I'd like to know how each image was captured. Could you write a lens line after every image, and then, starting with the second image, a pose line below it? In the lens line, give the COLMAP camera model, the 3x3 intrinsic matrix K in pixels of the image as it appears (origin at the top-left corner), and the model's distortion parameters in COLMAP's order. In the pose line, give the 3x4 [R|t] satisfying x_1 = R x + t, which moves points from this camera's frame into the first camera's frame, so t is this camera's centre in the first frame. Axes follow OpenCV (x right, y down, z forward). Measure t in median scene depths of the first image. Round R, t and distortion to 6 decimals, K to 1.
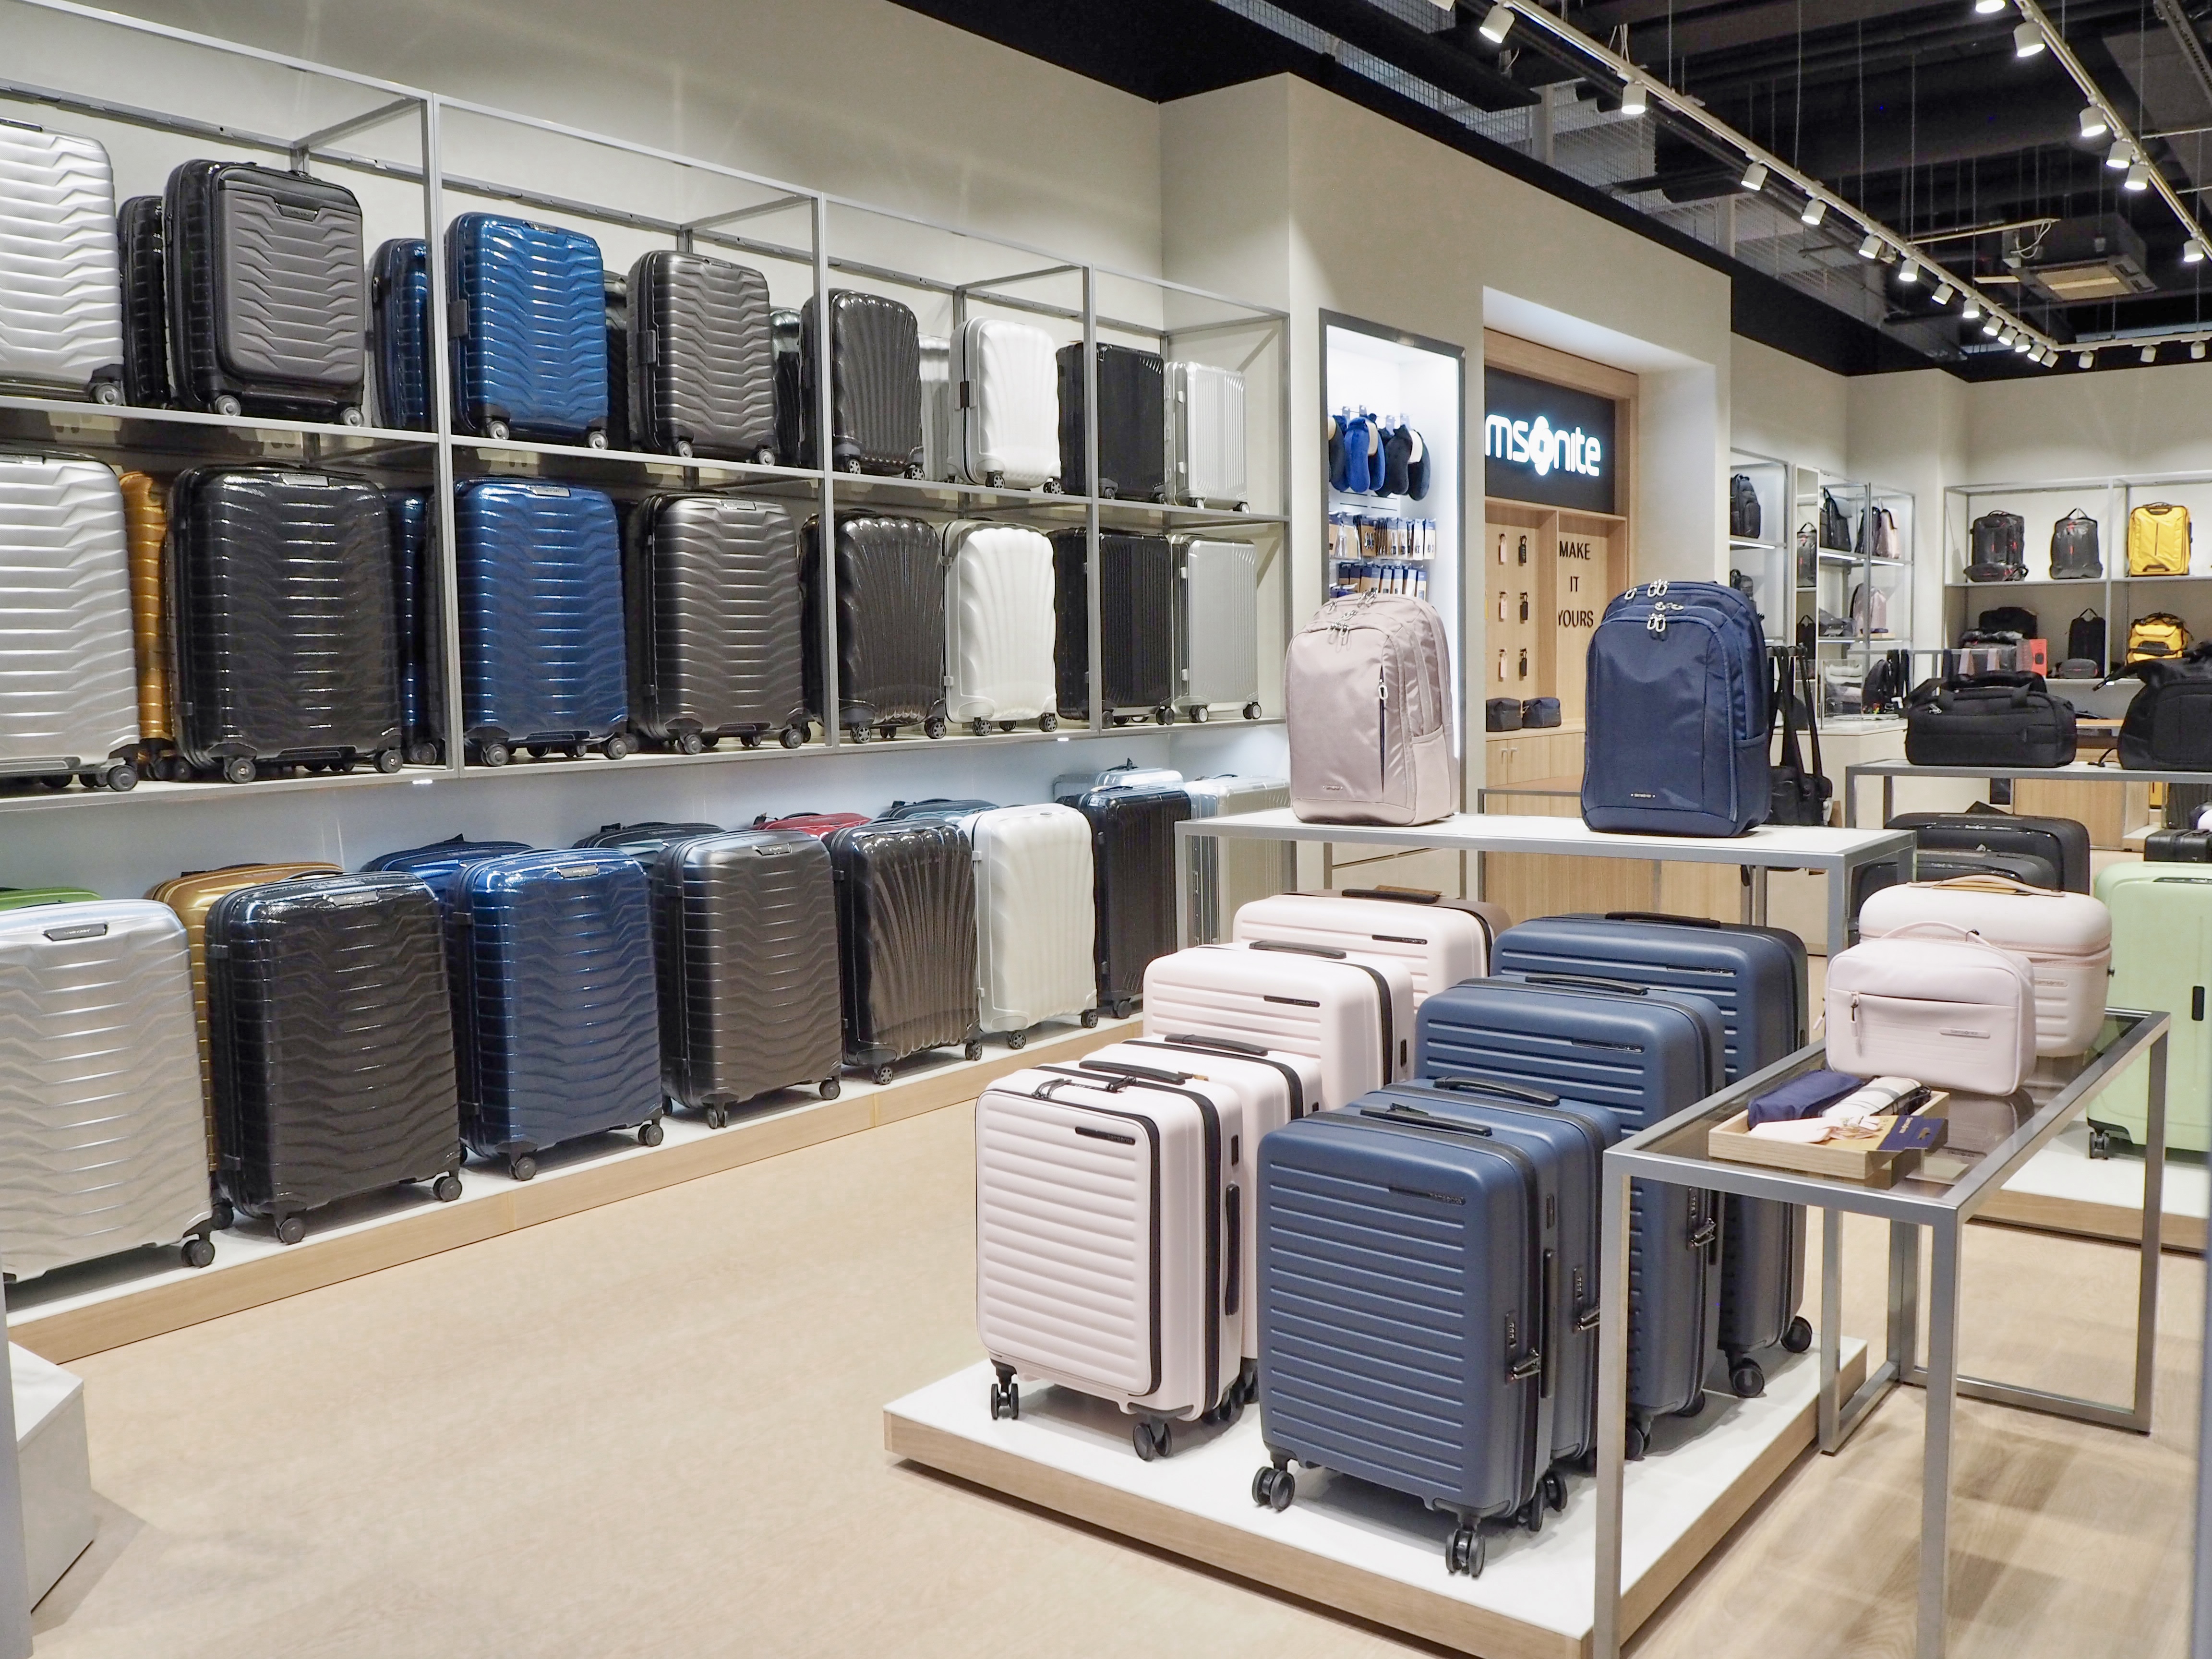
lens RADIAL K [[1854.5, 0, 1116.2], [0, 1854.5, 815.0], [0, 0, 1]] dist [-0.057219, 0.028164]
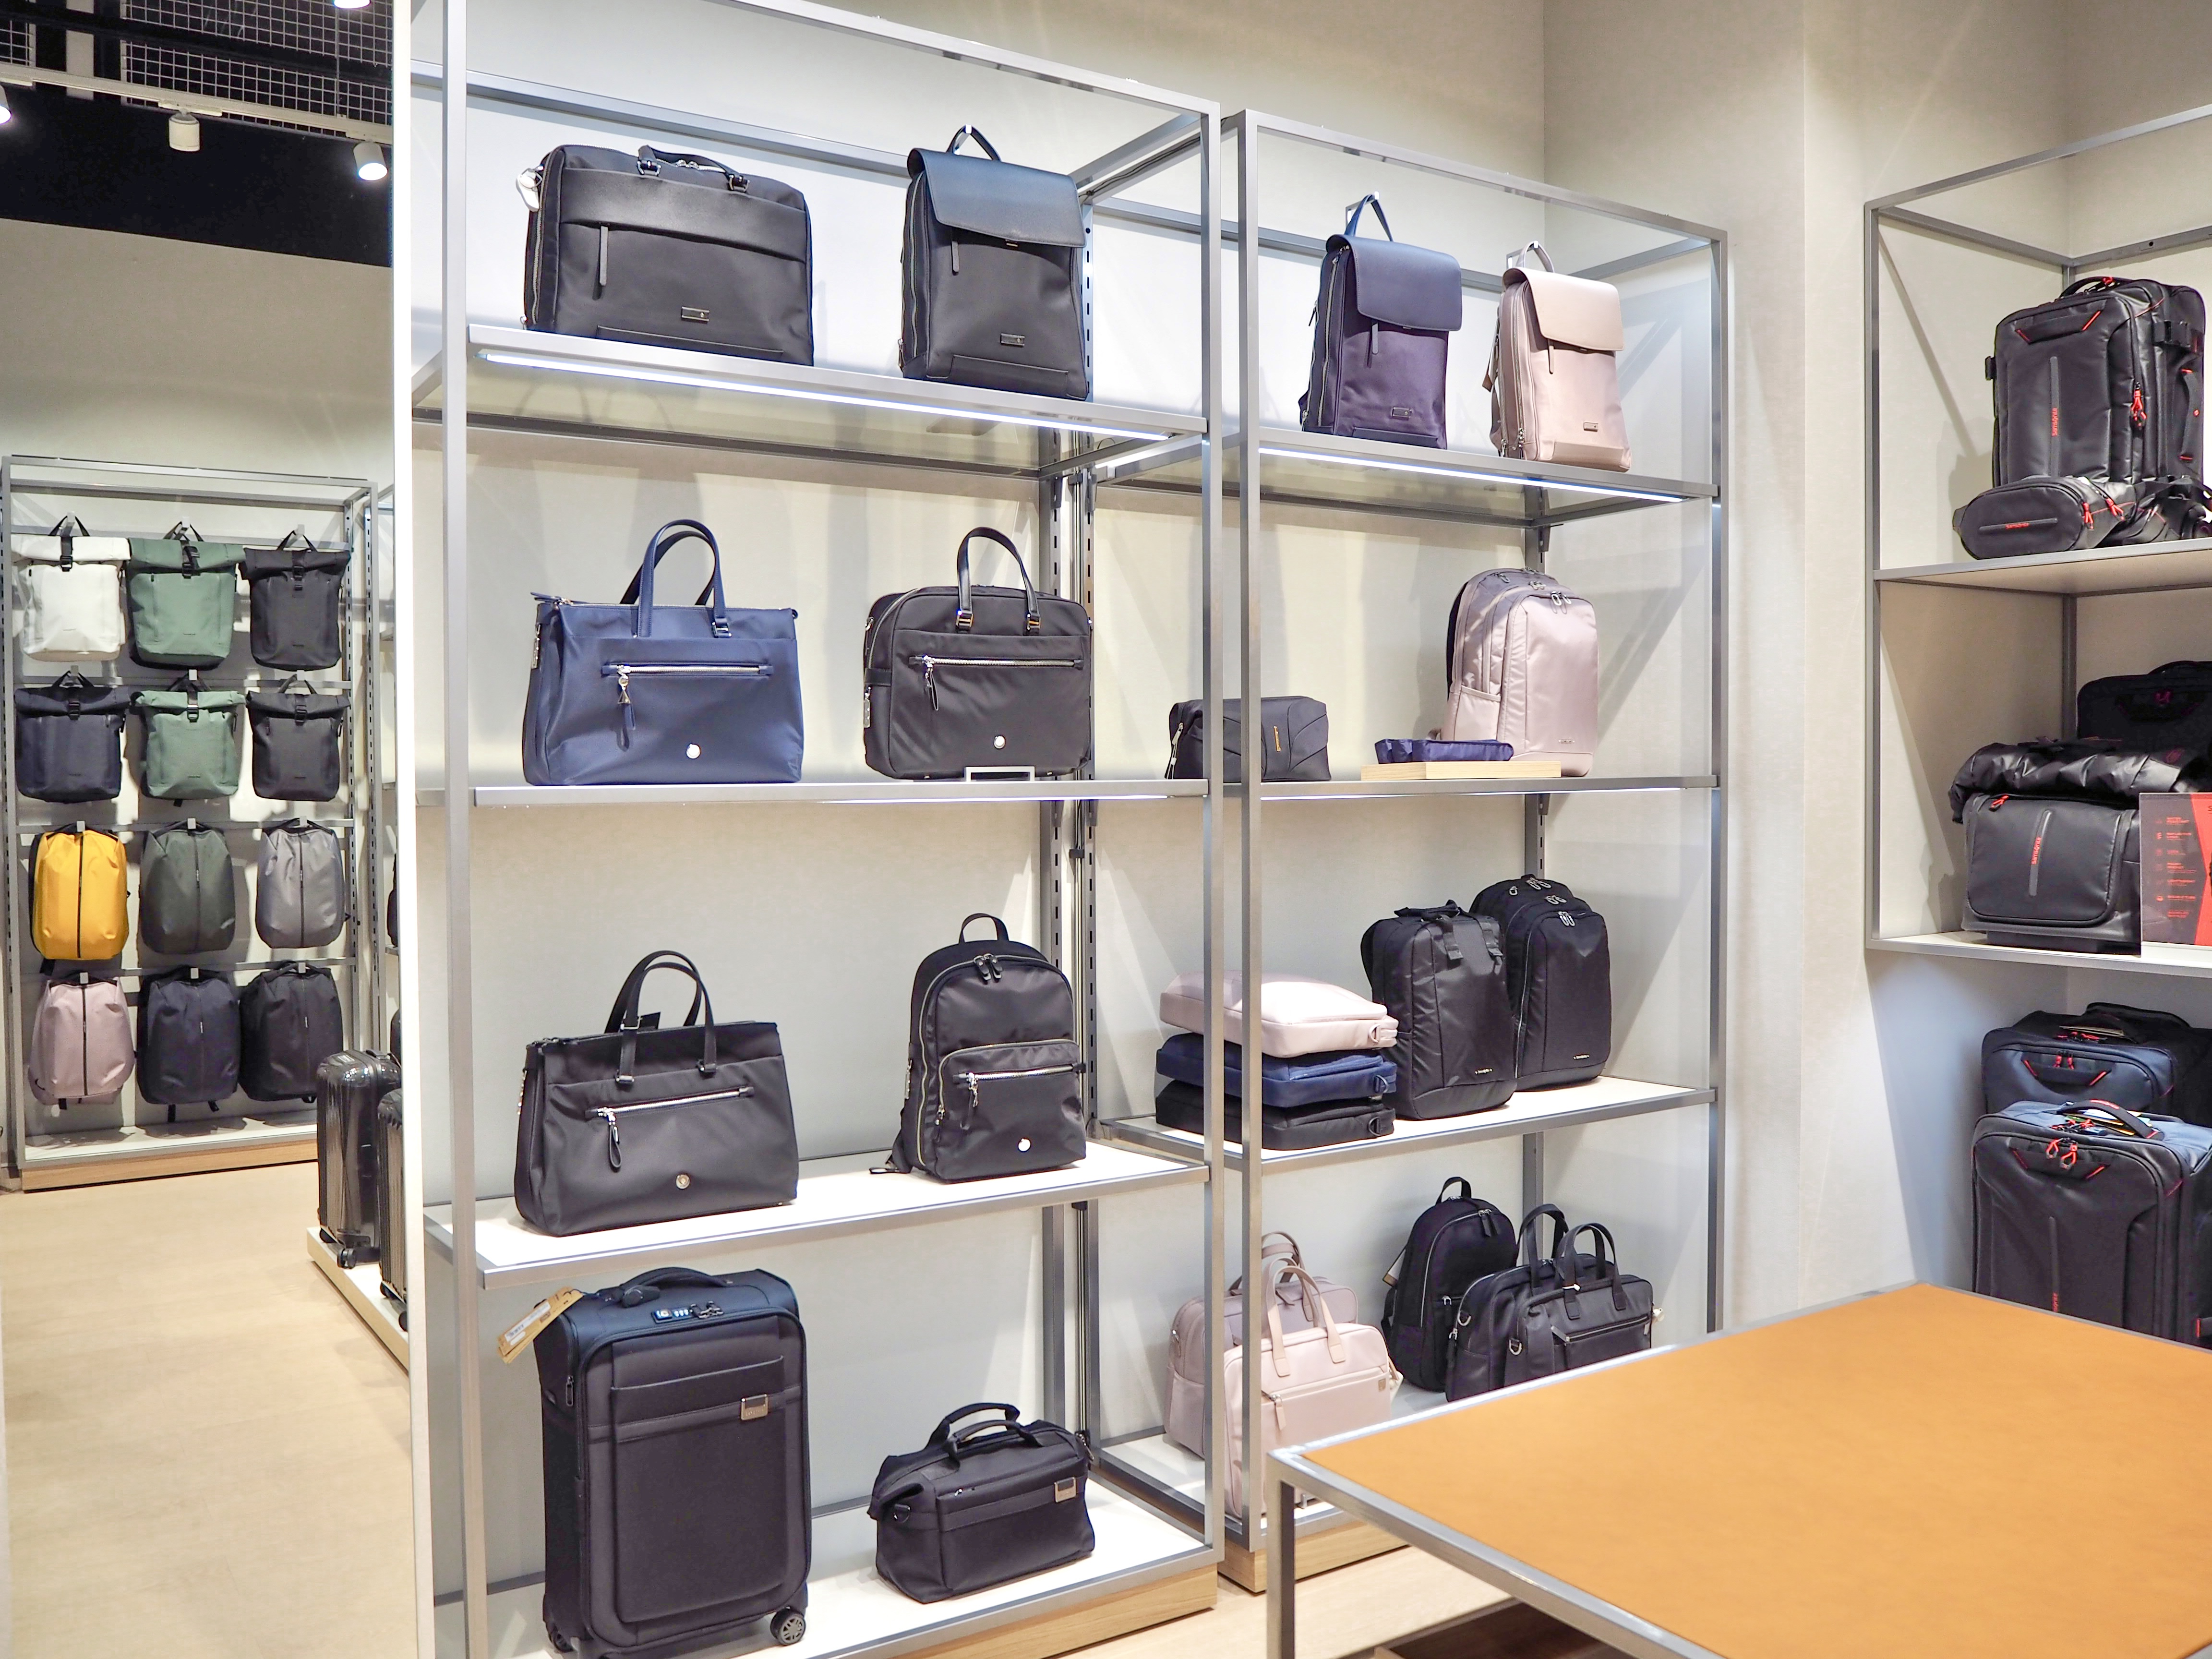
lens RADIAL K [[1854.5, 0, 1116.2], [0, 1854.5, 815.0], [0, 0, 1]] dist [-0.057219, 0.028164]
pose [[0.949342, 0.023862, -0.313339, 0.910333], [-0.042739, 0.997652, -0.053513, -0.153269], [0.311326, 0.064194, 0.948132, 1.517695]]
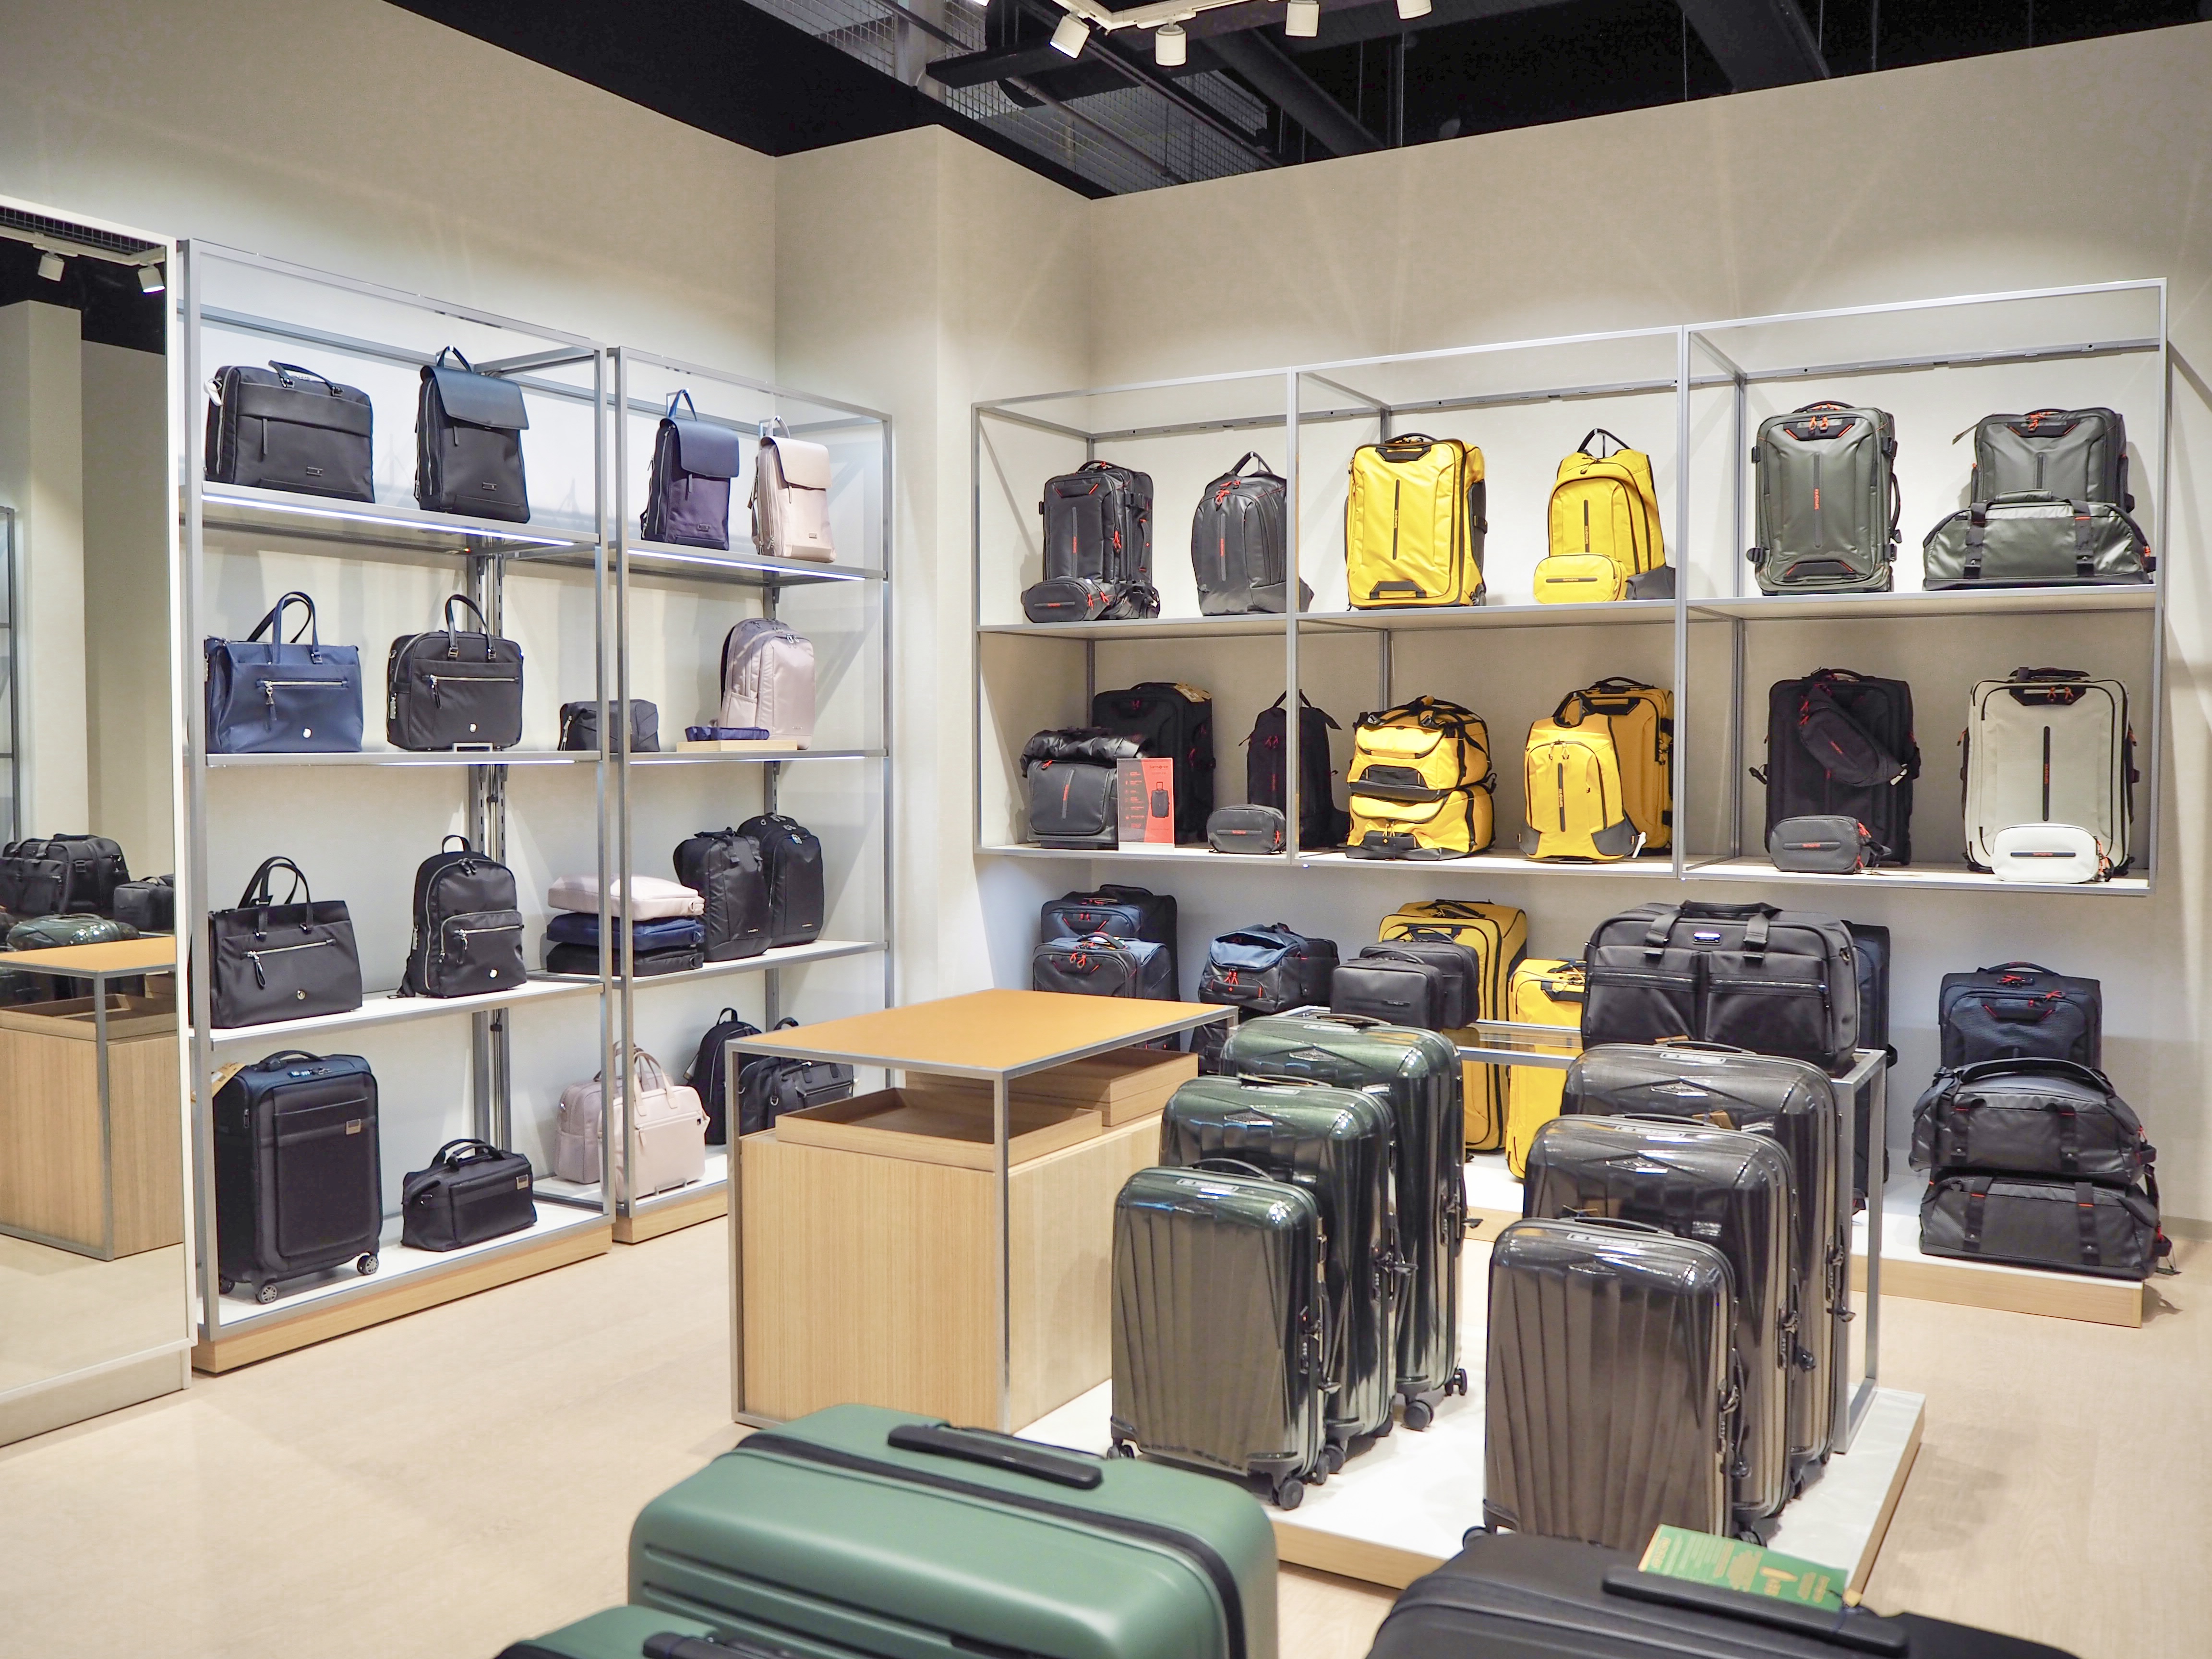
lens RADIAL K [[1854.5, 0, 1116.2], [0, 1854.5, 815.0], [0, 0, 1]] dist [-0.057219, 0.028164]
pose [[0.990279, 0.014024, 0.138383, 0.894040], [-0.006882, 0.998626, -0.051953, -0.123918], [-0.138922, 0.050495, 0.989015, 1.187462]]
